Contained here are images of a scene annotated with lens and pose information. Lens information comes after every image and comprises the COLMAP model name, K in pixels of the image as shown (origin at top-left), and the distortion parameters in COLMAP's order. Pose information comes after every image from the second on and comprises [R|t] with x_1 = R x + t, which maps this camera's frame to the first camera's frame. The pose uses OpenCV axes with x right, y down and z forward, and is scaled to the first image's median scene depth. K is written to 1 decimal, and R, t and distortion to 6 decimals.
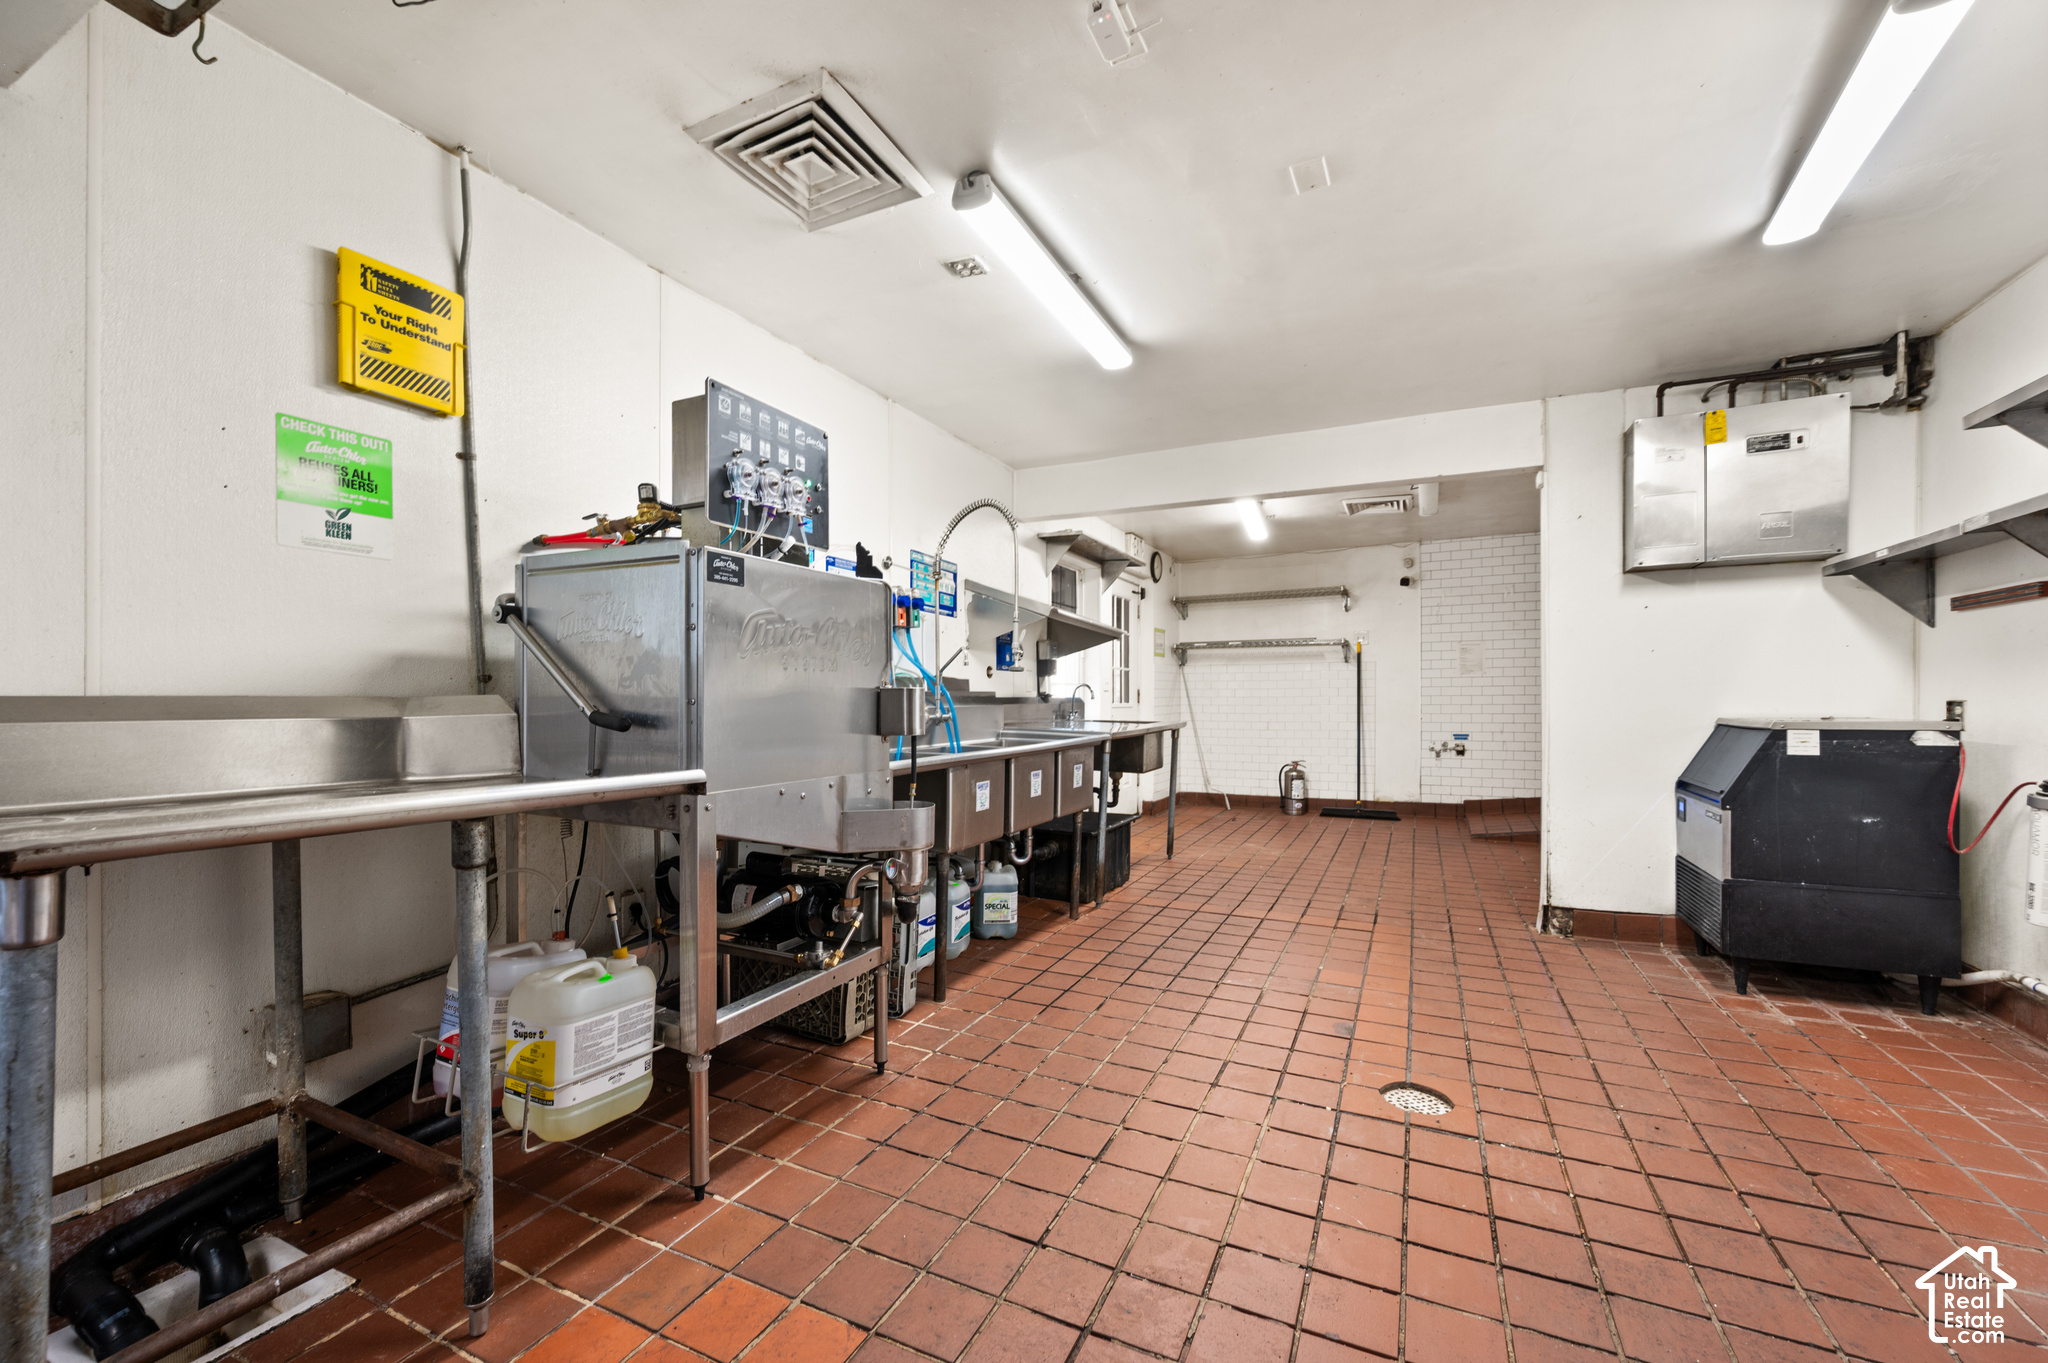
lens RADIAL K [[813.4, 0, 1031.0], [0, 813.4, 703.0], [0, 0, 1]] dist [0.000405, 0.000050]
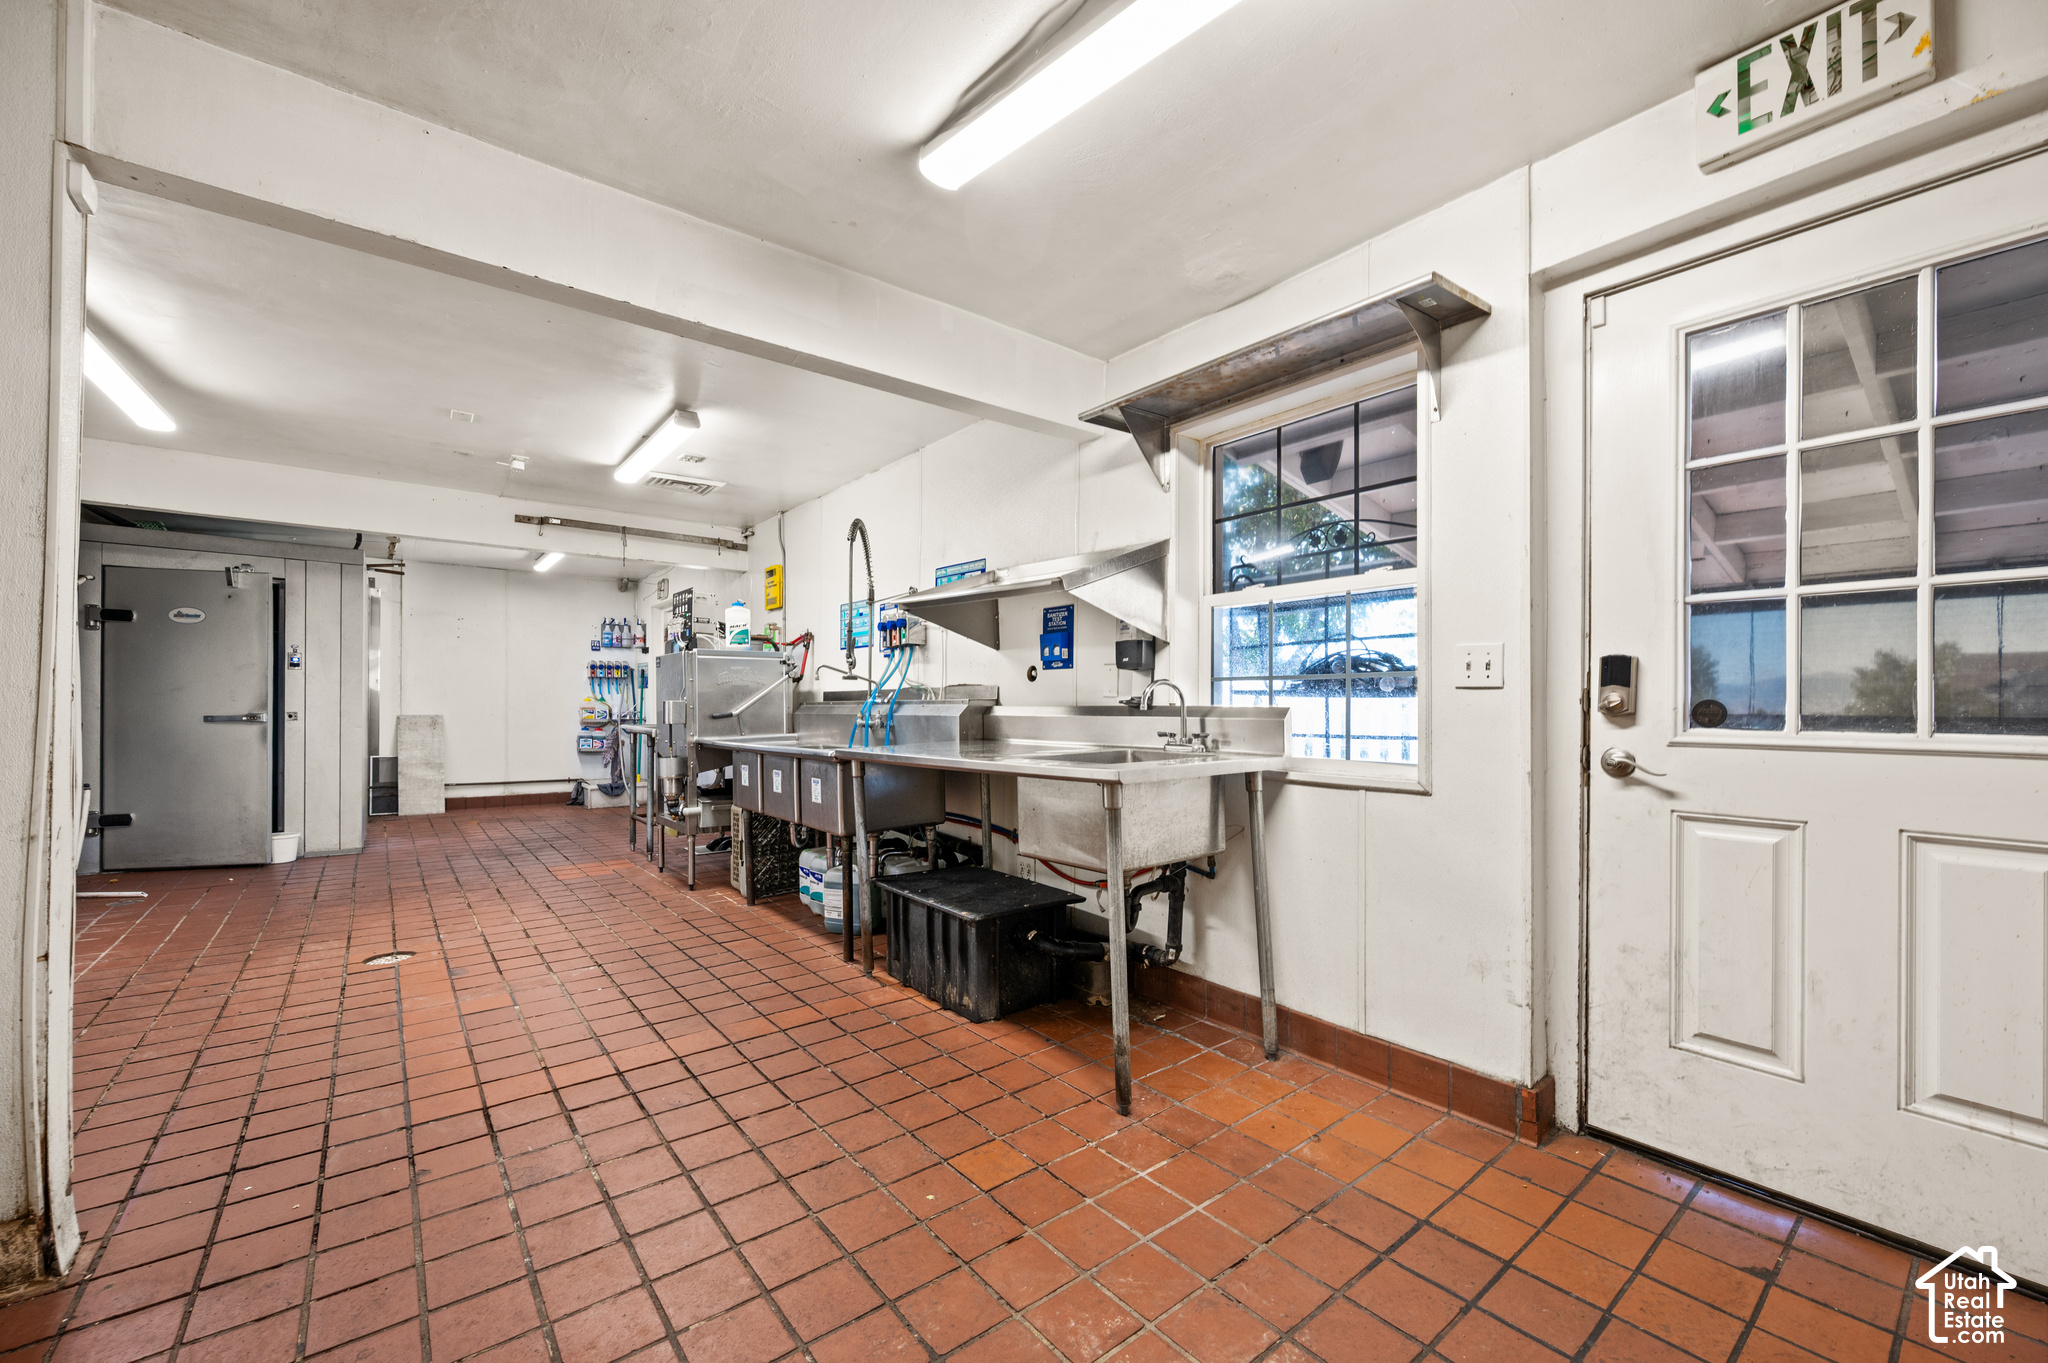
lens RADIAL K [[813.4, 0, 1031.0], [0, 813.4, 703.0], [0, 0, 1]] dist [0.000405, 0.000050]
pose [[-0.434684, -0.006944, -0.900556, 0.884151], [-0.009779, 0.999948, -0.002990, -0.010221], [0.900530, 0.007507, -0.434730, 1.825276]]
